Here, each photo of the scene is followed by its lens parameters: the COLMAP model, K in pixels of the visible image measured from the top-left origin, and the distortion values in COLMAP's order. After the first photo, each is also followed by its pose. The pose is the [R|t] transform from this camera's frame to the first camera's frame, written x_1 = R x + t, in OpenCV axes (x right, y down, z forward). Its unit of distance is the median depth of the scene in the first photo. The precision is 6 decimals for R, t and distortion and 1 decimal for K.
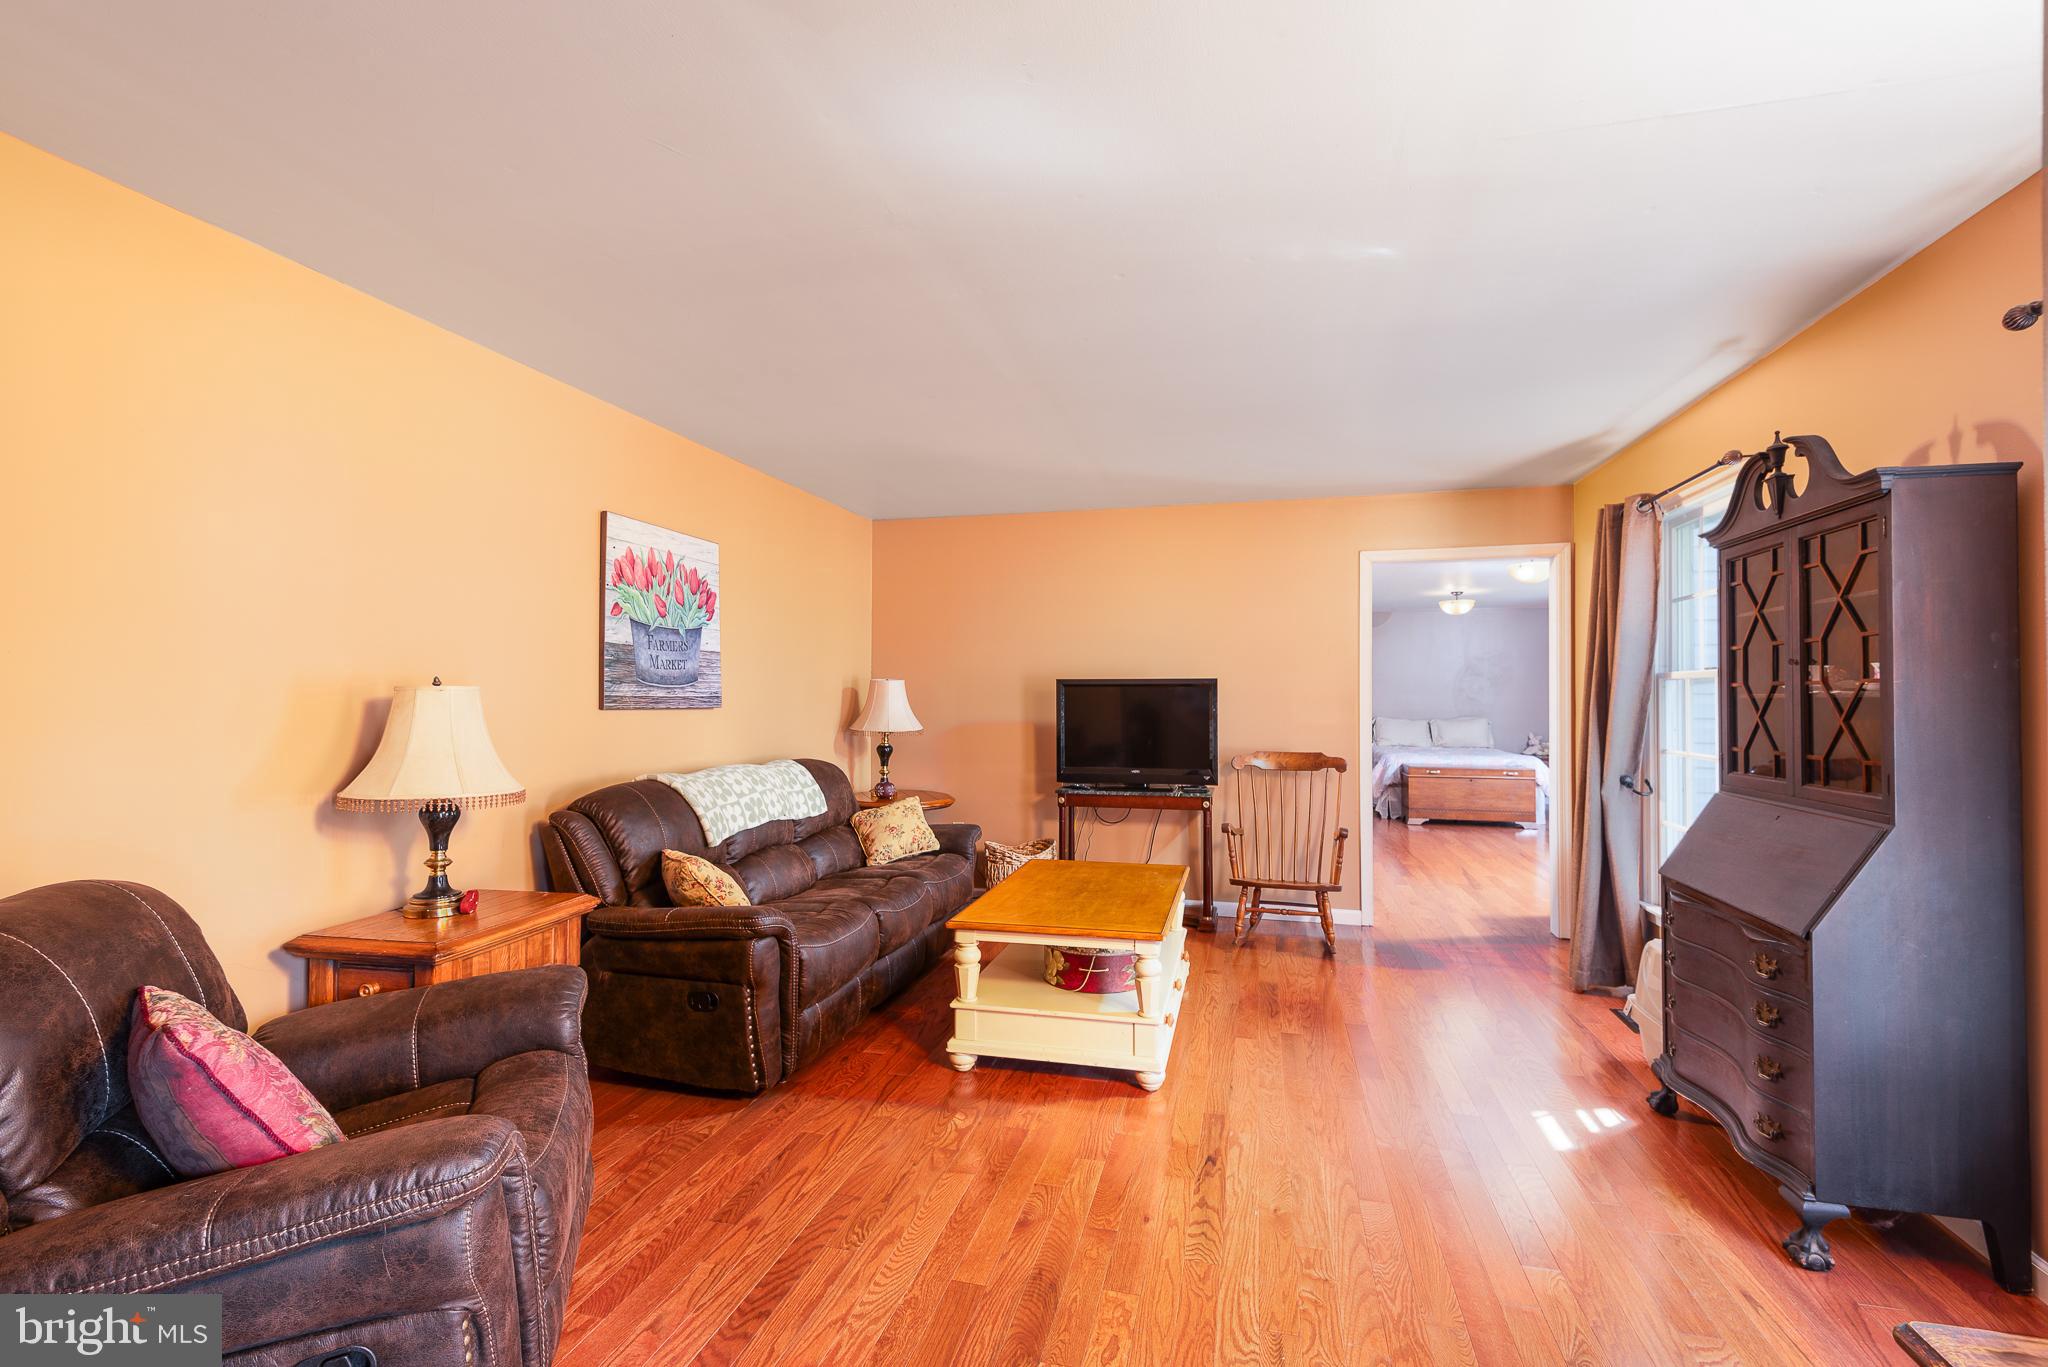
lens RADIAL K [[926.8, 0, 1029.7], [0, 926.8, 689.4], [0, 0, 1]] dist [0.027443, -0.011126]
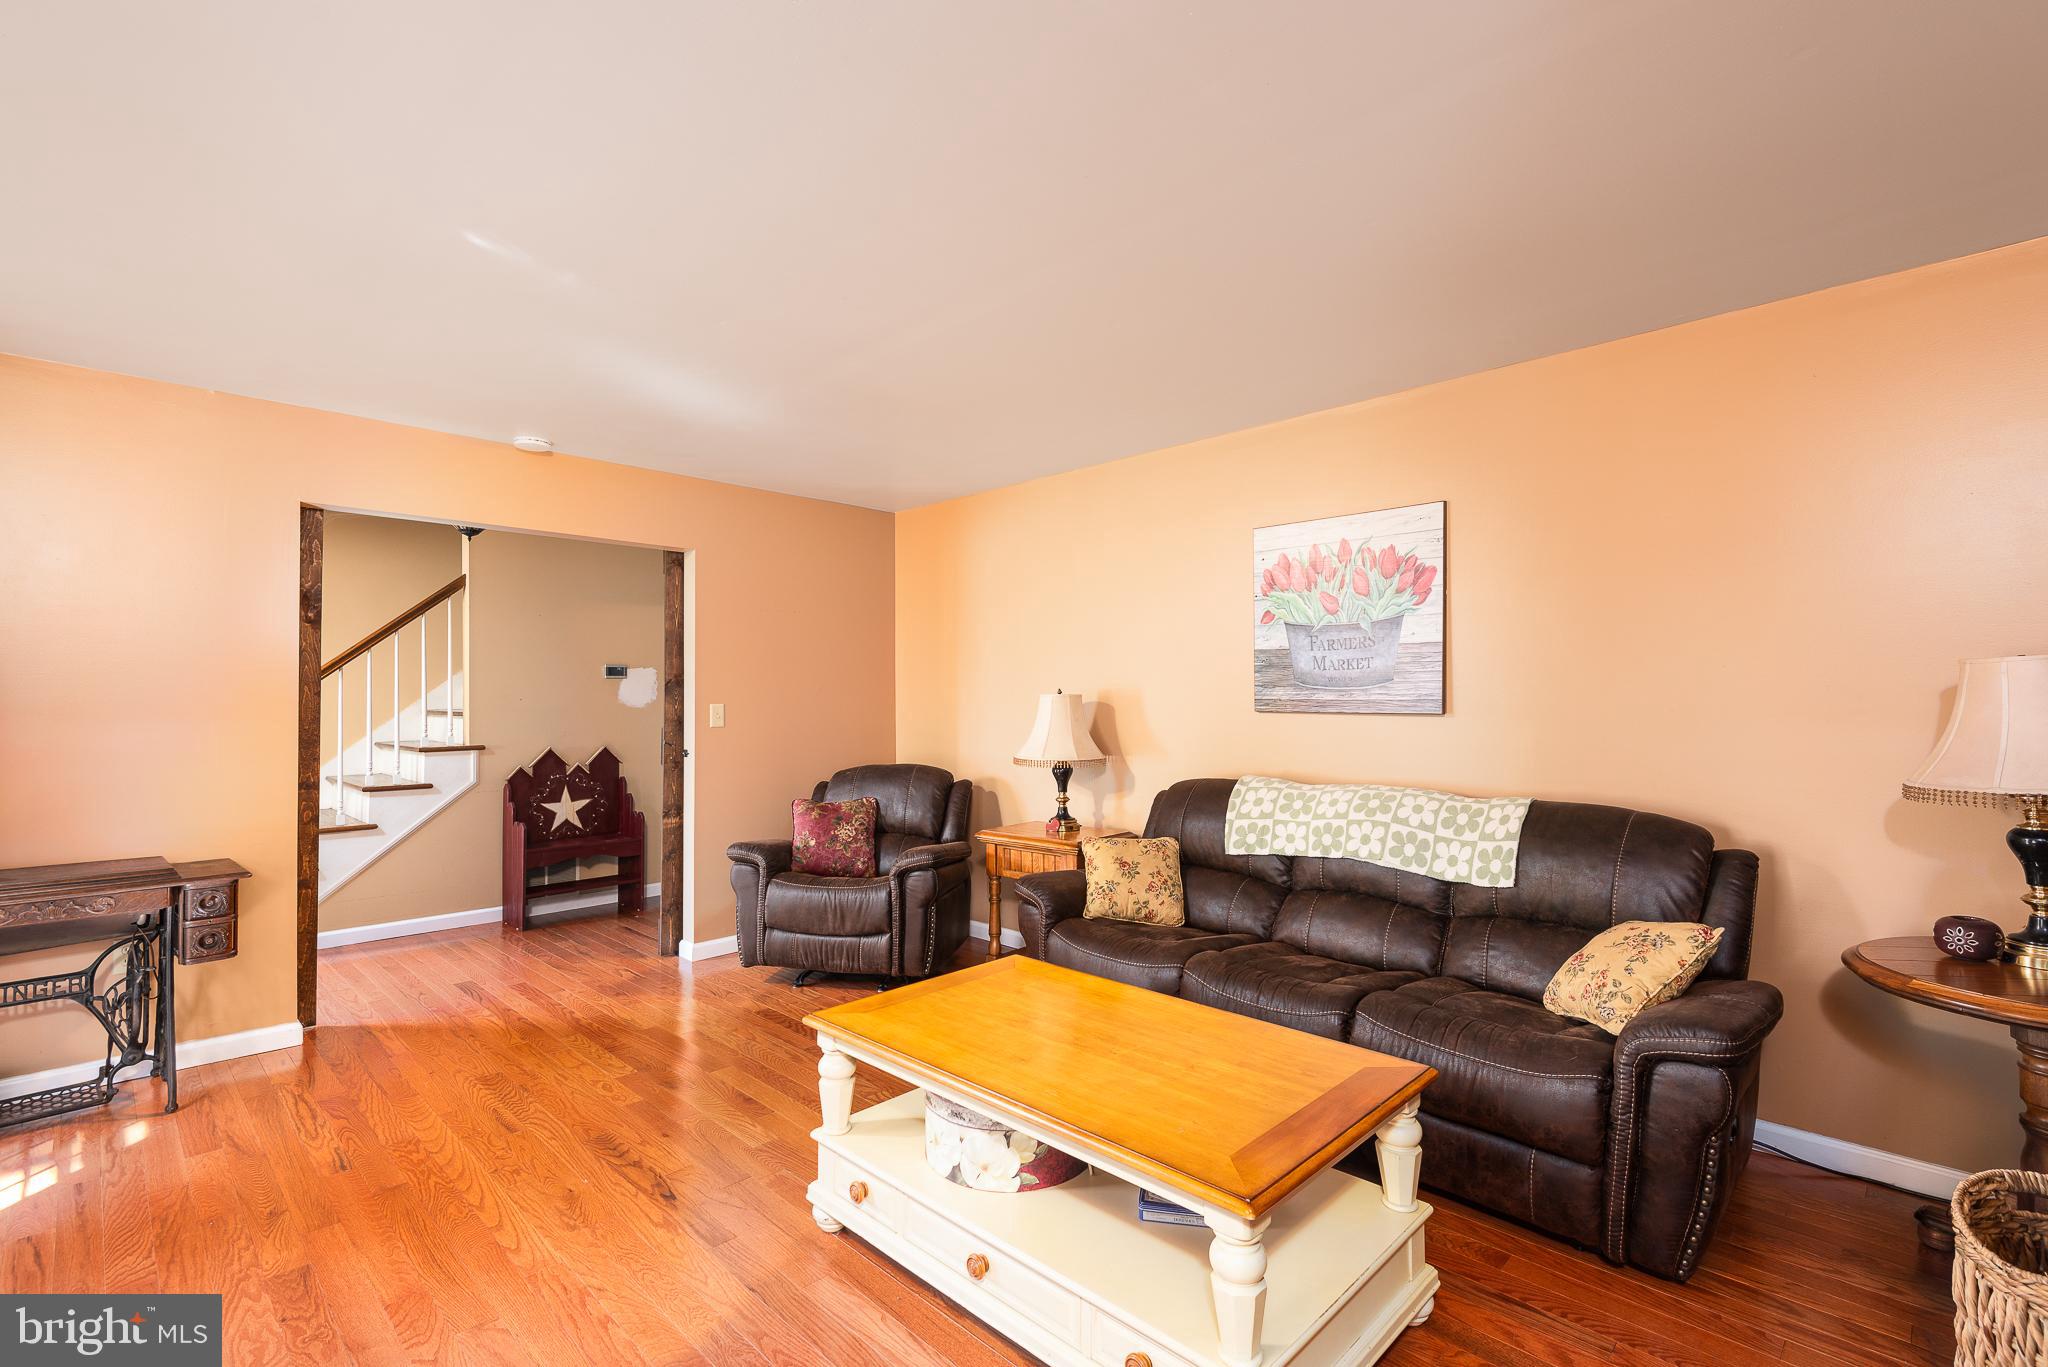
lens RADIAL K [[926.8, 0, 1033.4], [0, 926.8, 692.9], [0, 0, 1]] dist [0.027443, -0.011126]
pose [[-0.522925, -0.010678, -0.852312, 0.550293], [0.003097, 0.999891, -0.014427, 0.013317], [0.852373, -0.010184, -0.522835, 1.235042]]
